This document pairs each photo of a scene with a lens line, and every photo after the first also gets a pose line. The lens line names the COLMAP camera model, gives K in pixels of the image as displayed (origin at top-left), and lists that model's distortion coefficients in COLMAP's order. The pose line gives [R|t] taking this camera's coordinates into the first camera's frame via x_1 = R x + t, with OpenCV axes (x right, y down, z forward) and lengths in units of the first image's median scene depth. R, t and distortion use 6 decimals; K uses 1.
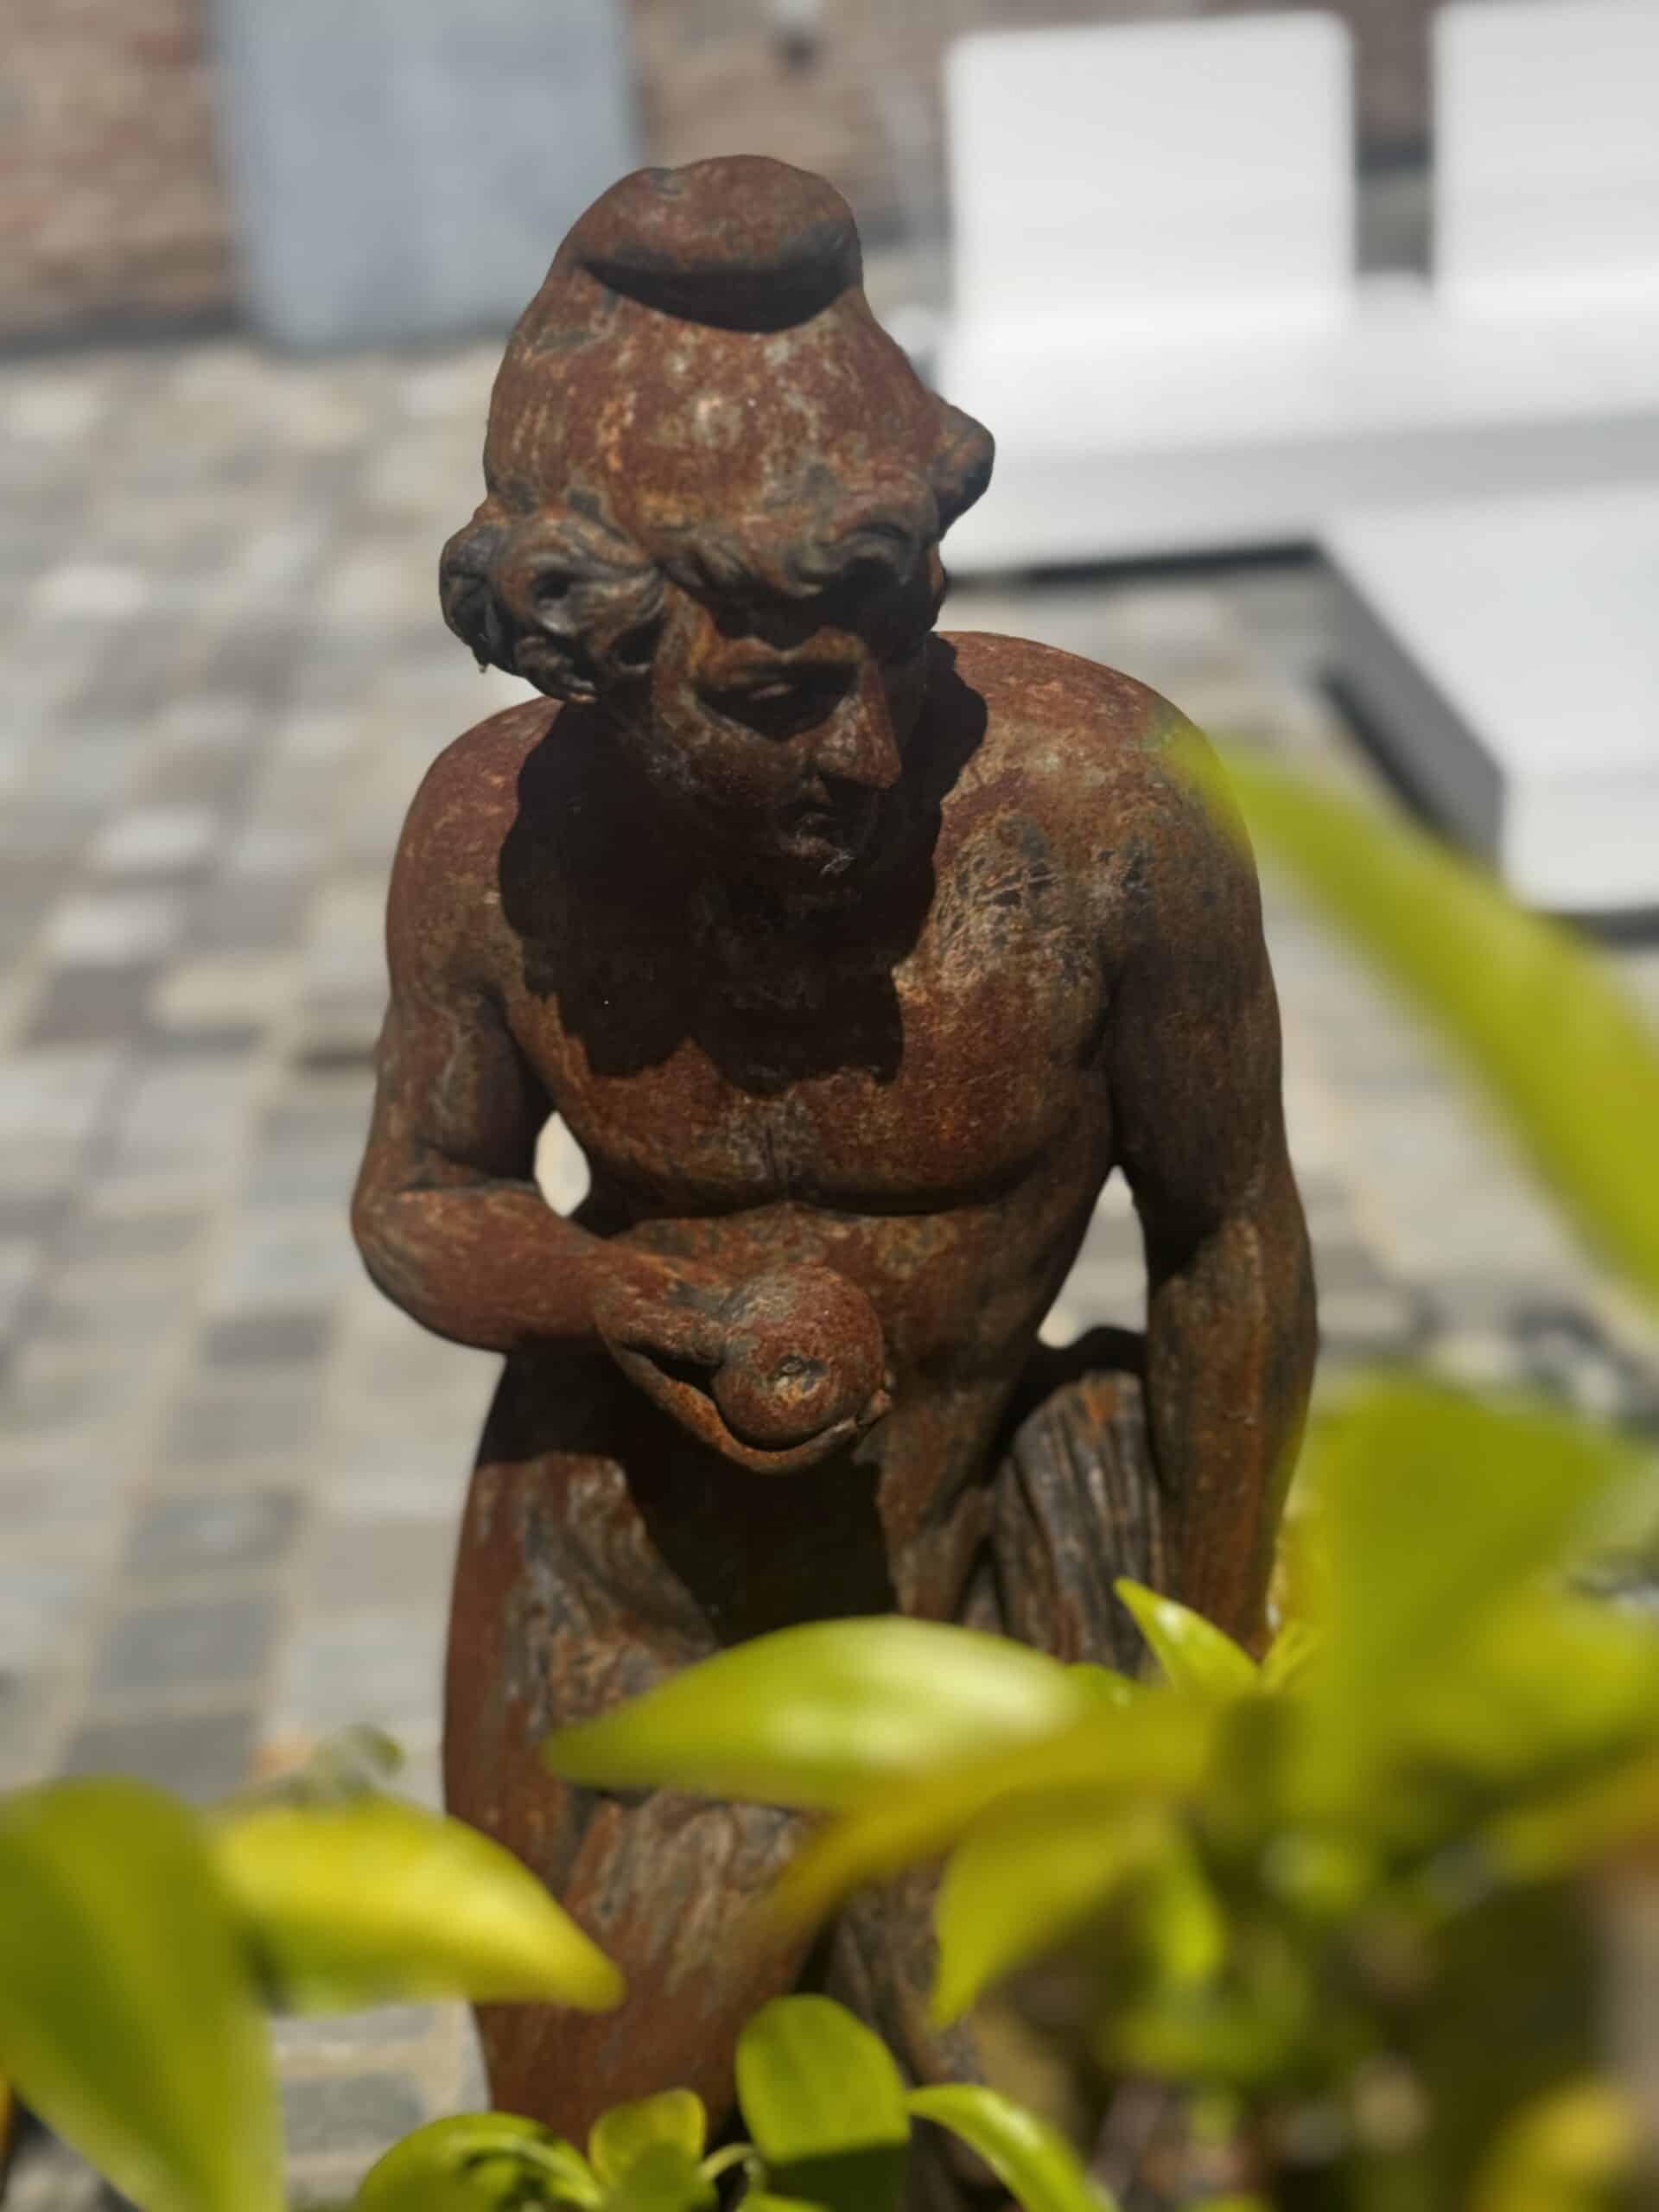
lens RADIAL K [[3221.9, 0, 833.4], [0, 3221.9, 1116.1], [0, 0, 1]] dist [0.138879, 0.000000]
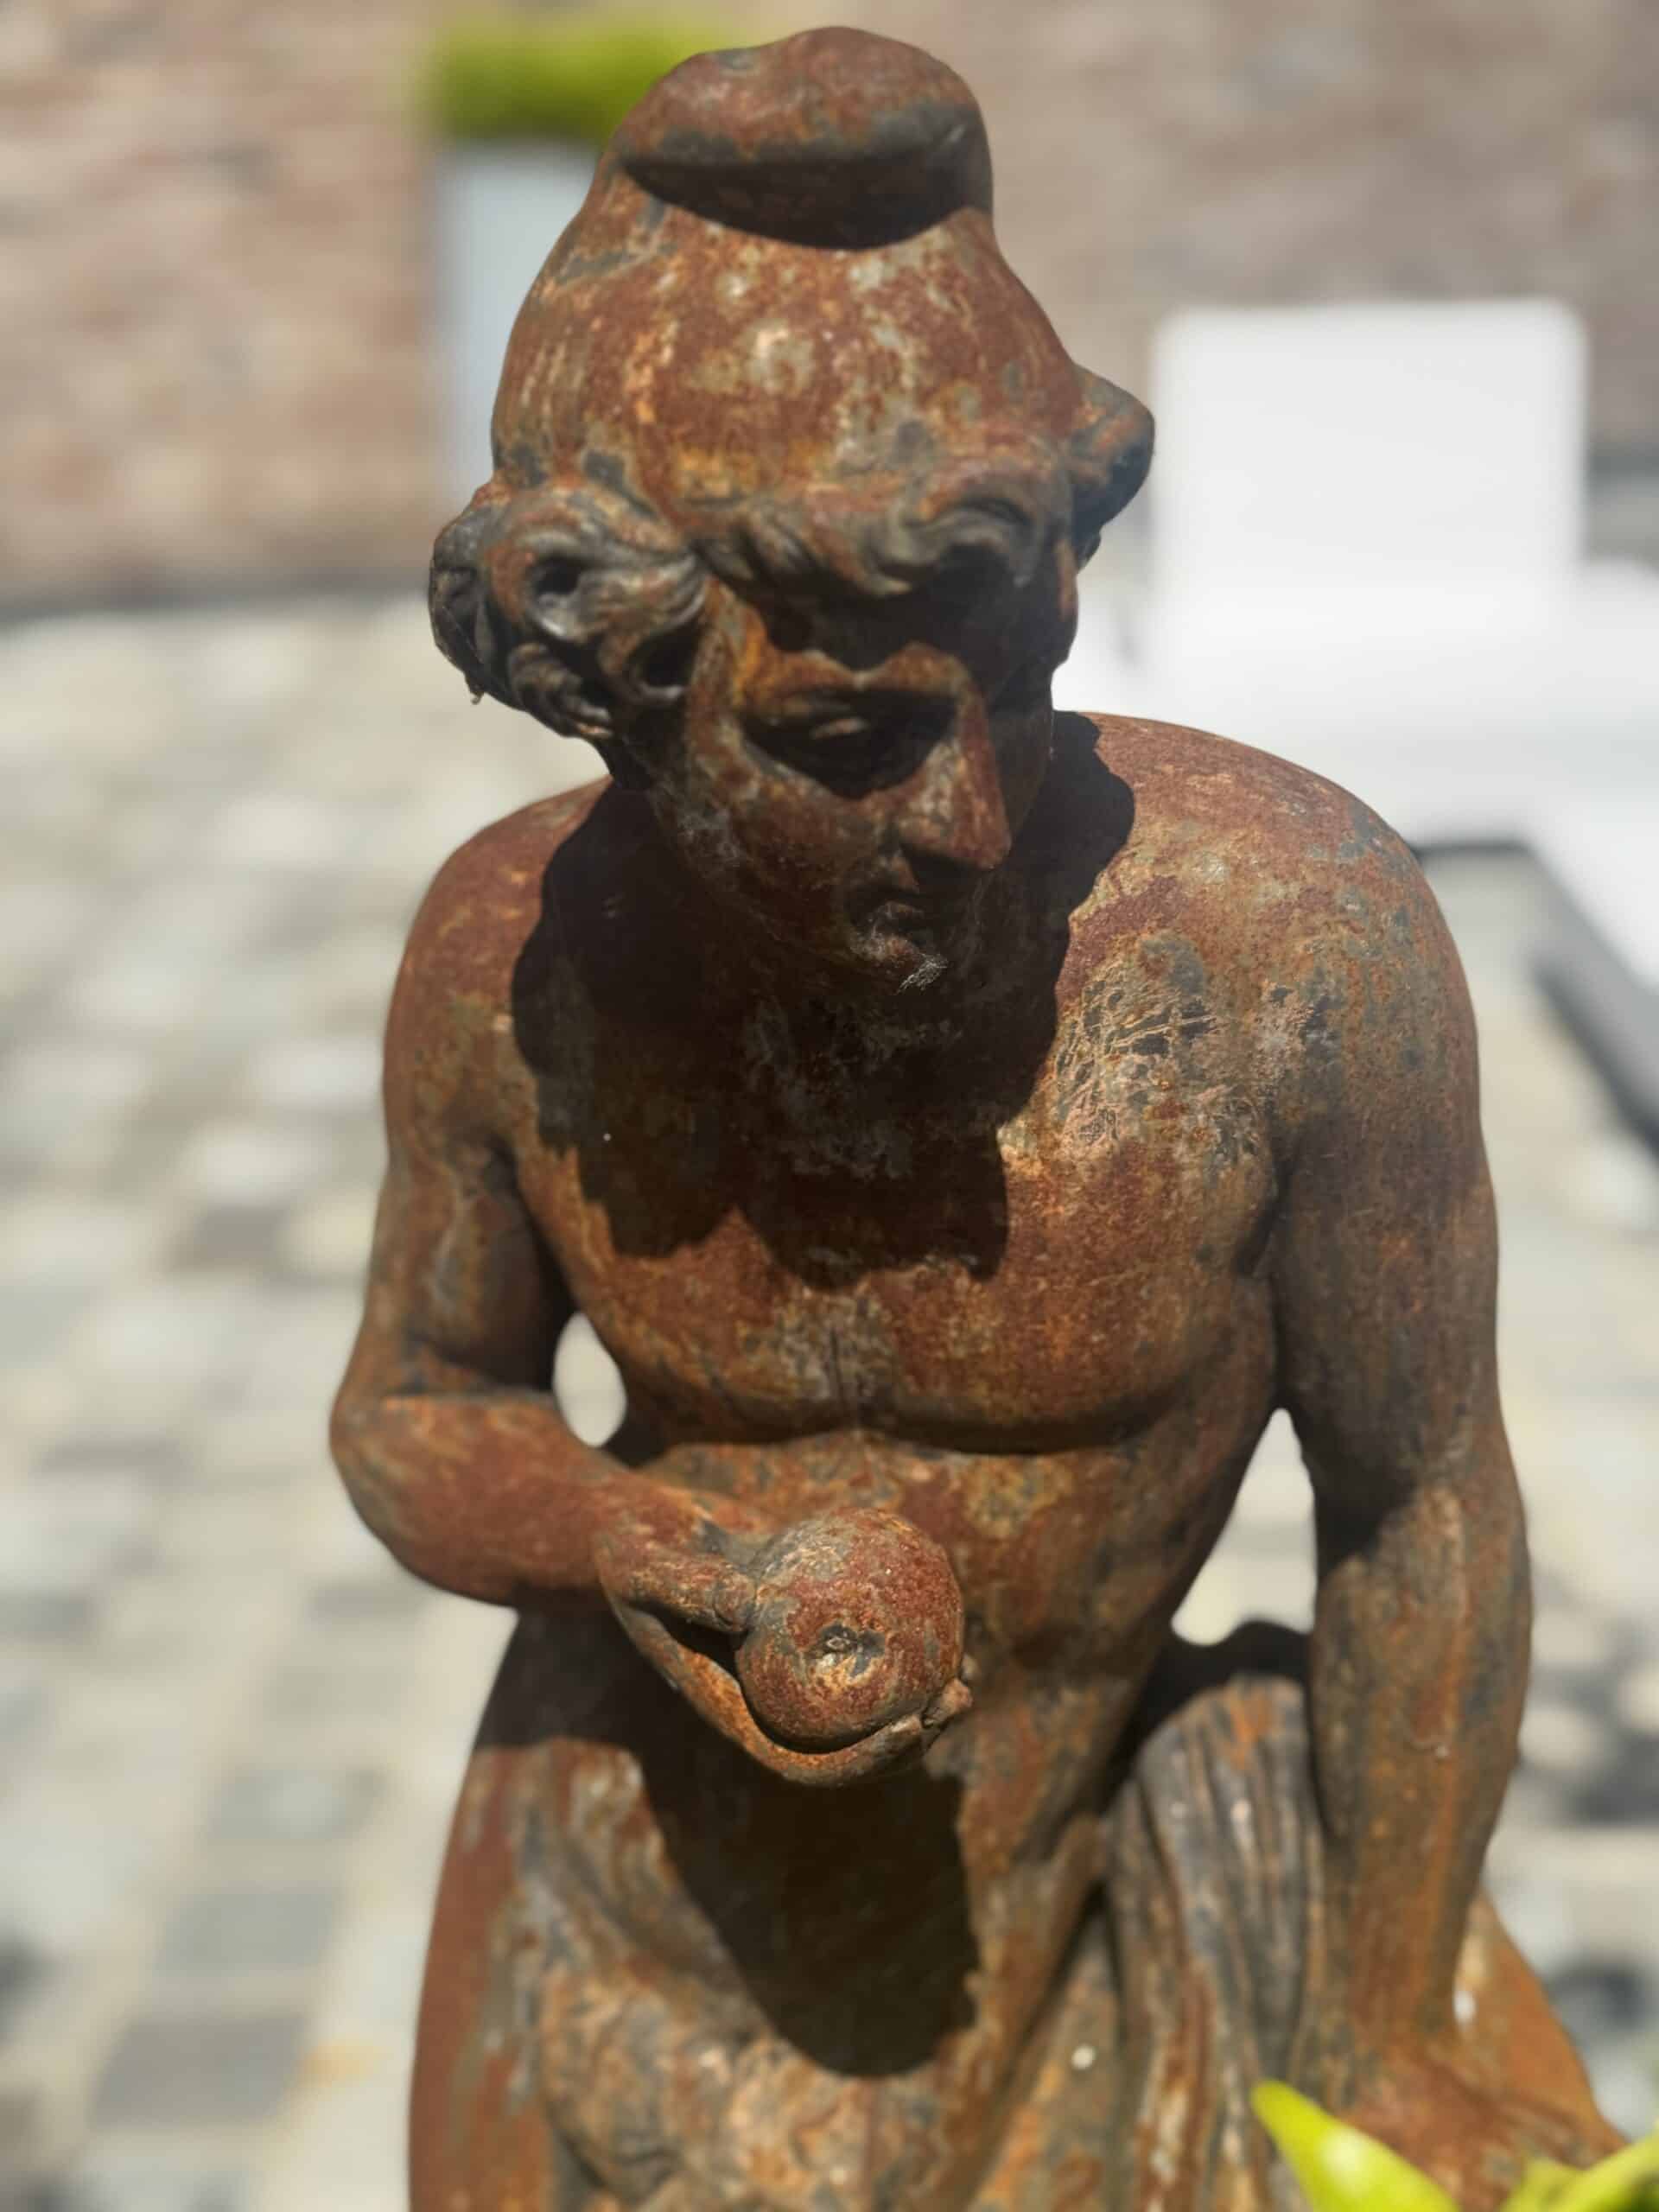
lens RADIAL K [[3221.9, 0, 838.5], [0, 3221.9, 1091.5], [0, 0, 1]] dist [0.138879, 0.000000]
pose [[0.997183, 0.048505, -0.057211, 0.023460], [-0.053826, 0.993976, -0.095469, 0.020880], [0.052236, 0.098279, 0.993787, 0.220915]]
